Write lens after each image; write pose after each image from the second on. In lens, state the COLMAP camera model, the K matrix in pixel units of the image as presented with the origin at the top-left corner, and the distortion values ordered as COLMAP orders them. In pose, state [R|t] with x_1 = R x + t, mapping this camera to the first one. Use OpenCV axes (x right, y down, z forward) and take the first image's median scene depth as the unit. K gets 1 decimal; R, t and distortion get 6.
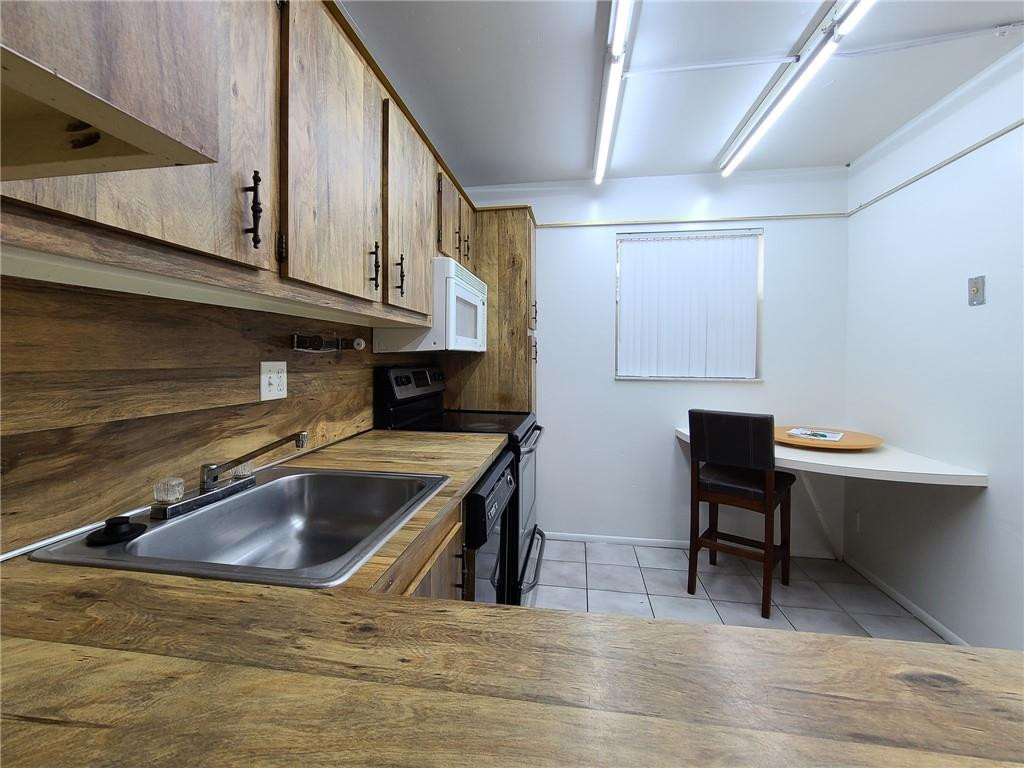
lens RADIAL K [[461.1, 0, 495.6], [0, 461.1, 362.2], [0, 0, 1]] dist [0.000660, 0.000262]
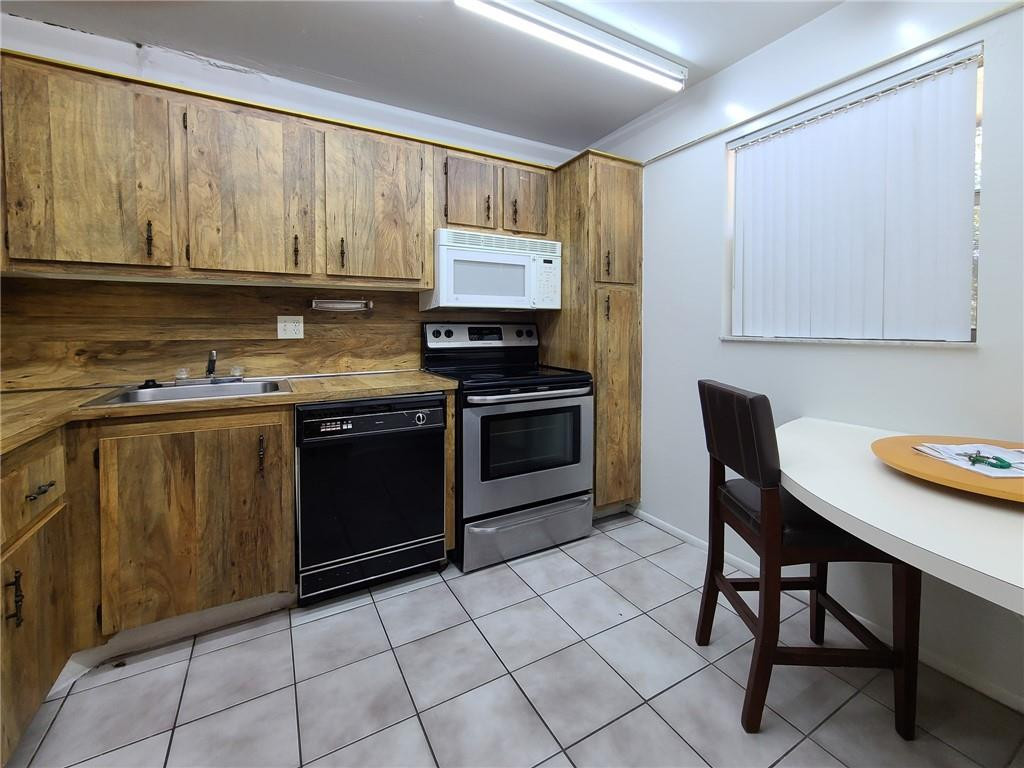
lens RADIAL K [[434.2, 0, 509.0], [0, 434.2, 336.7], [0, 0, 1]] dist [-0.002310, -0.000200]
pose [[0.636422, 0.011692, -0.771252, 1.121126], [-0.003643, 0.999920, 0.012152, 0.046763], [0.771332, -0.004924, 0.636413, 0.548281]]
